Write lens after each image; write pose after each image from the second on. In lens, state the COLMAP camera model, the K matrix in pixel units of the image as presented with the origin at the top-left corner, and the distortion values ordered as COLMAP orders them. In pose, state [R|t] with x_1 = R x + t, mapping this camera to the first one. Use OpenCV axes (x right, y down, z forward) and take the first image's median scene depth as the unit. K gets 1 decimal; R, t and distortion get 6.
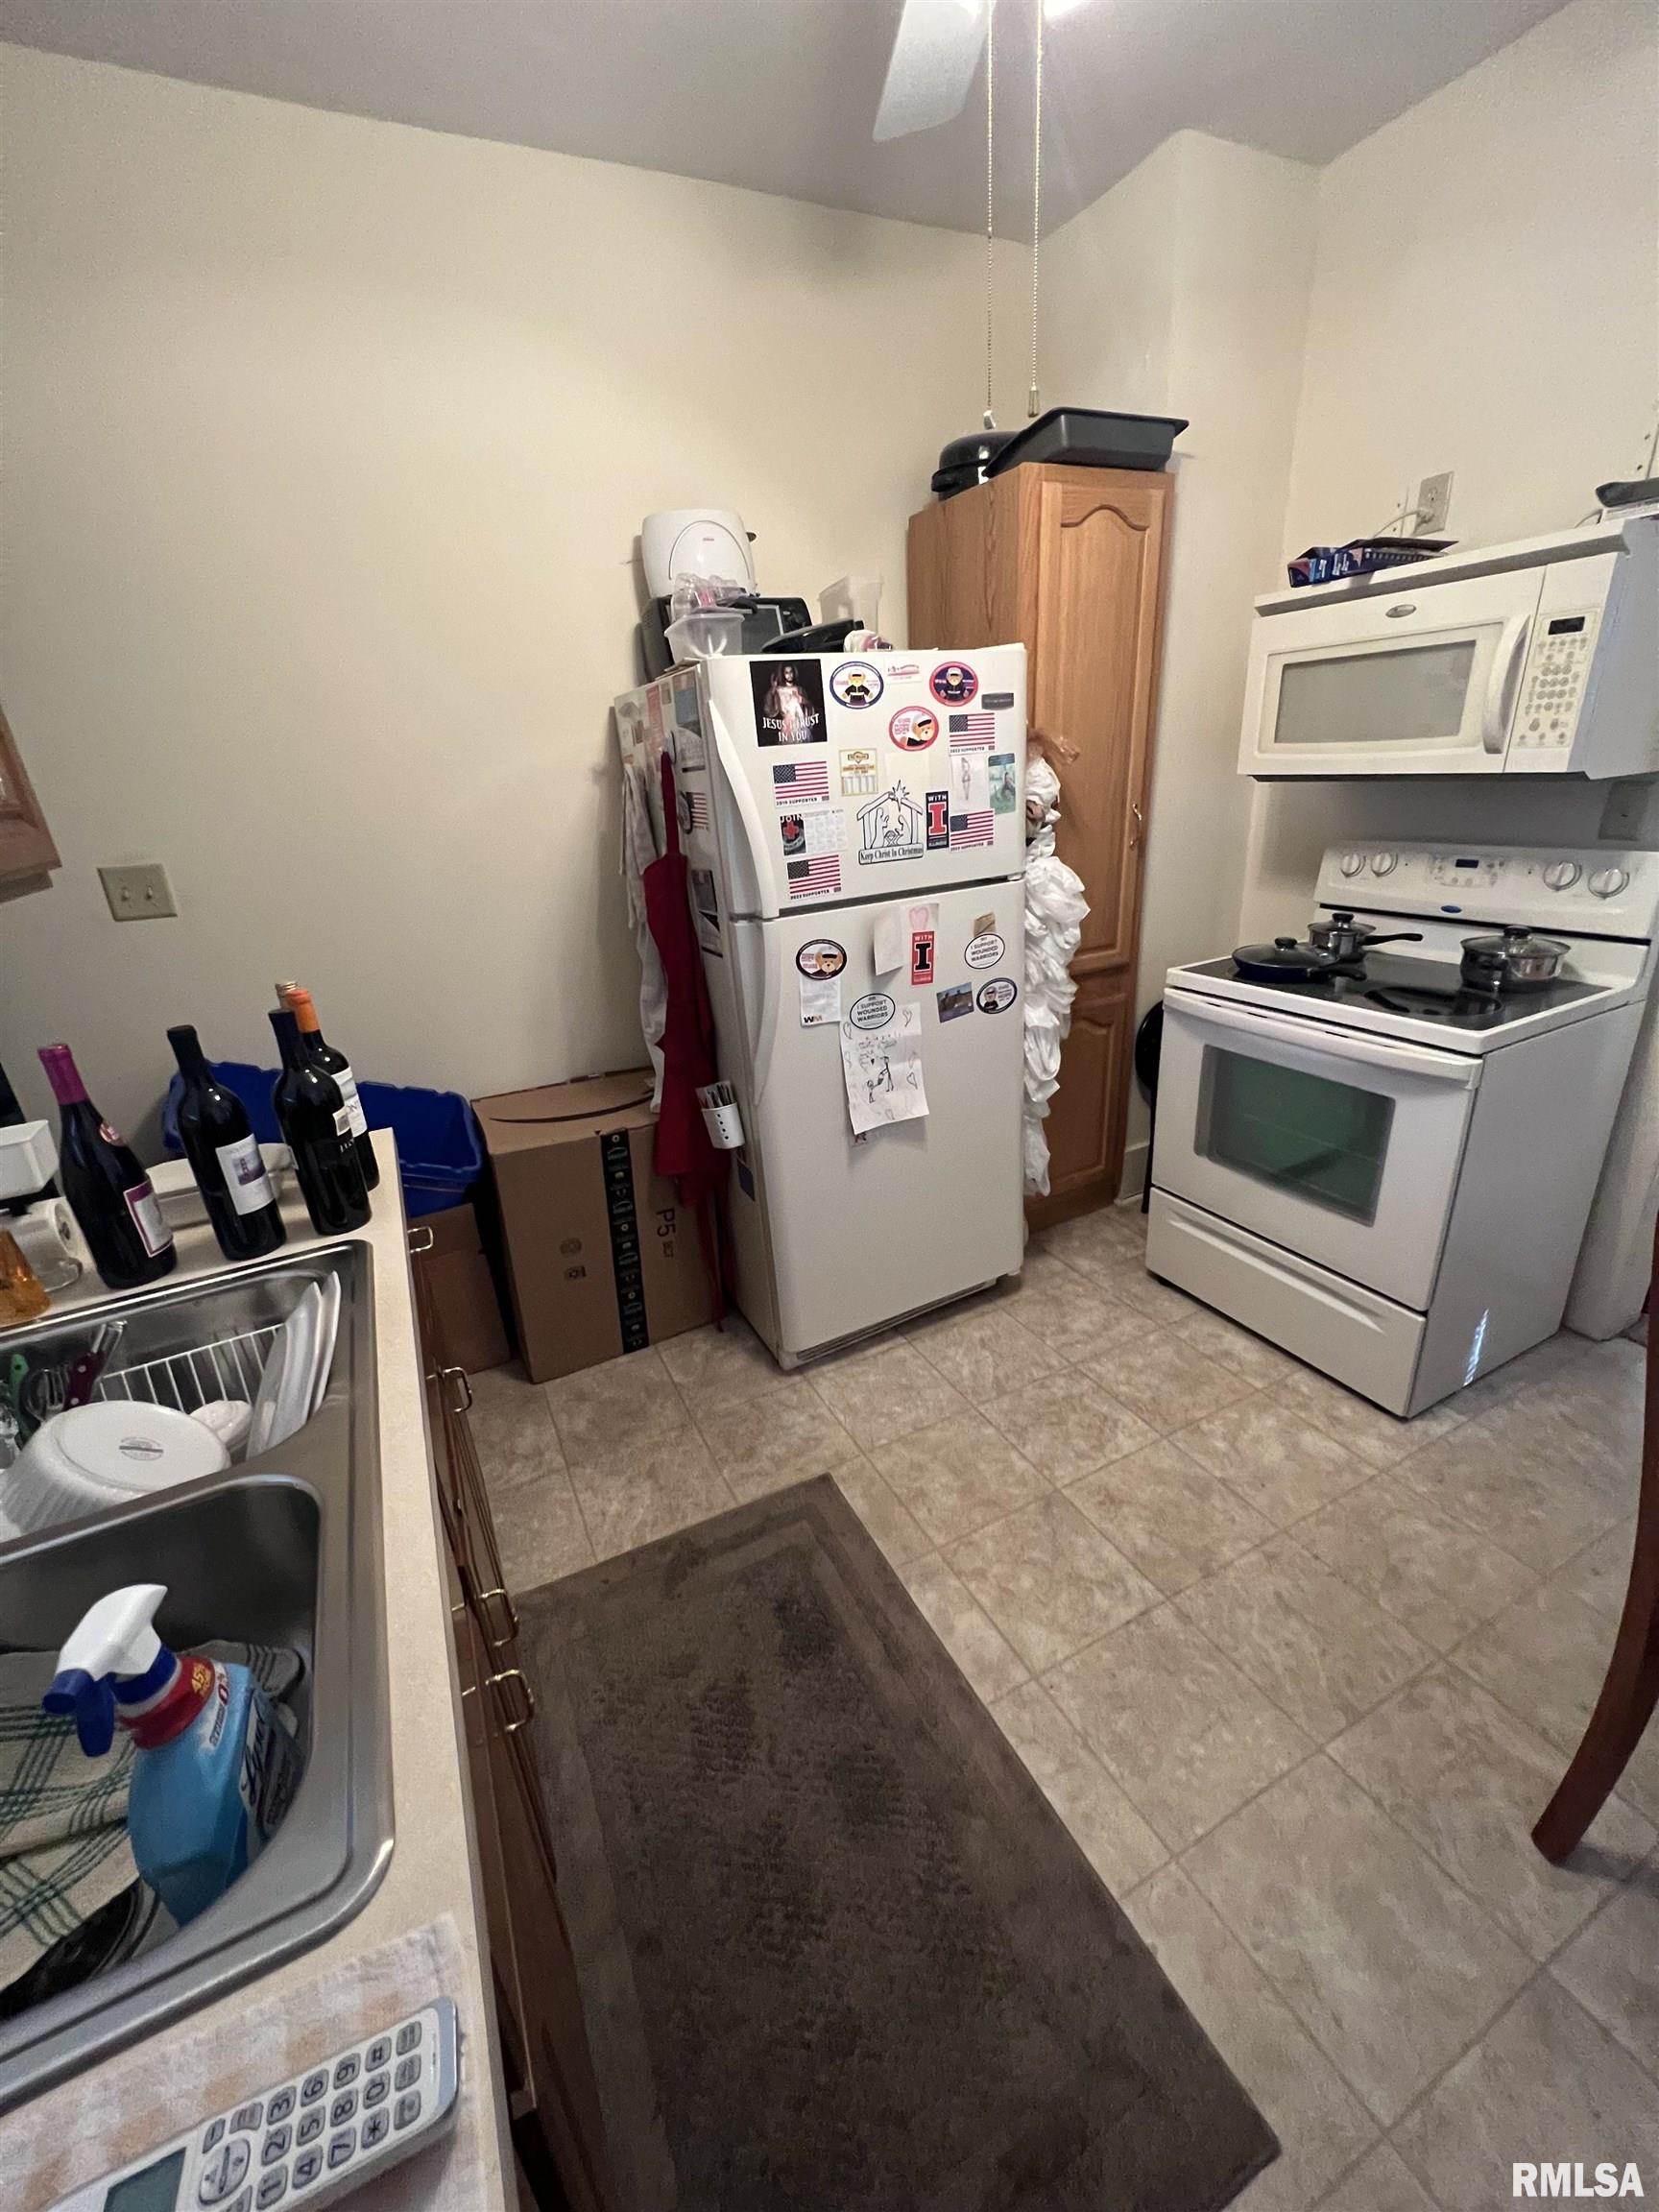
lens RADIAL K [[886.6, 0, 824.0], [0, 886.6, 1106.2], [0, 0, 1]] dist [0.002162, -0.000155]
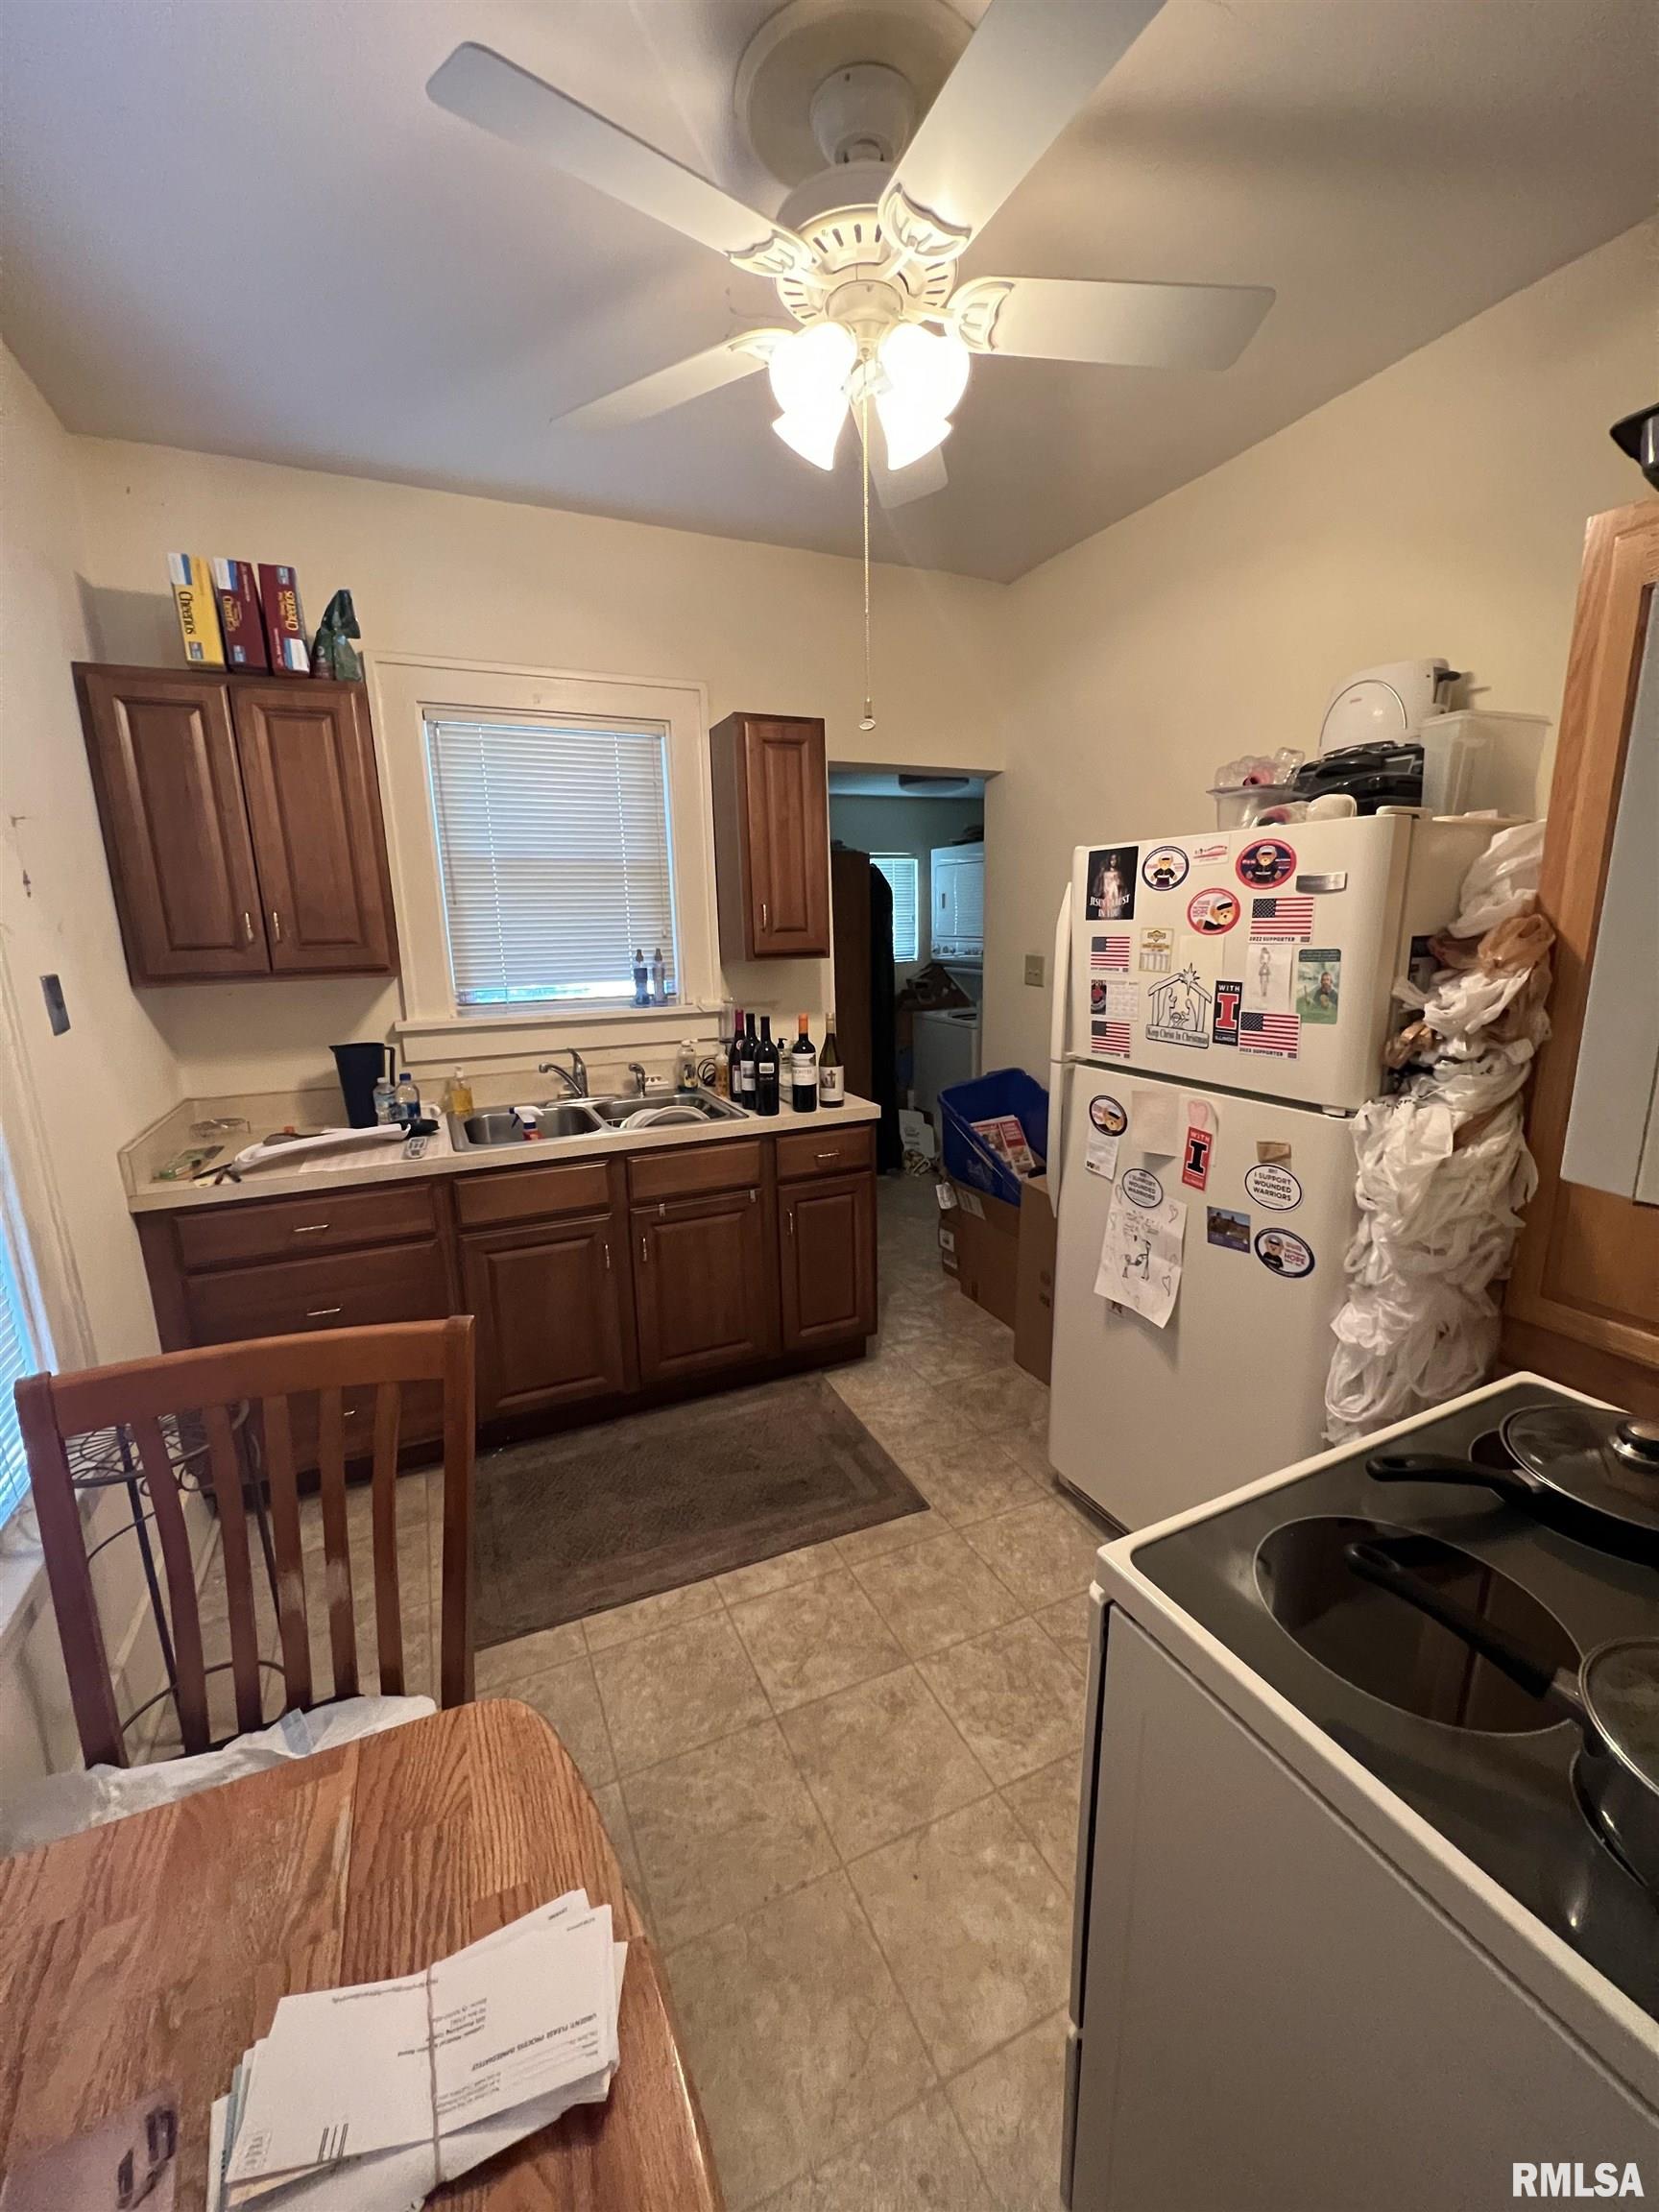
lens RADIAL K [[886.6, 0, 832.8], [0, 886.6, 1107.2], [0, 0, 1]] dist [0.002162, -0.000155]
pose [[-0.028434, 0.278176, -0.960109, 1.019306], [-0.351431, 0.896398, 0.270124, -0.346680], [0.935782, 0.345092, 0.072272, 0.623969]]
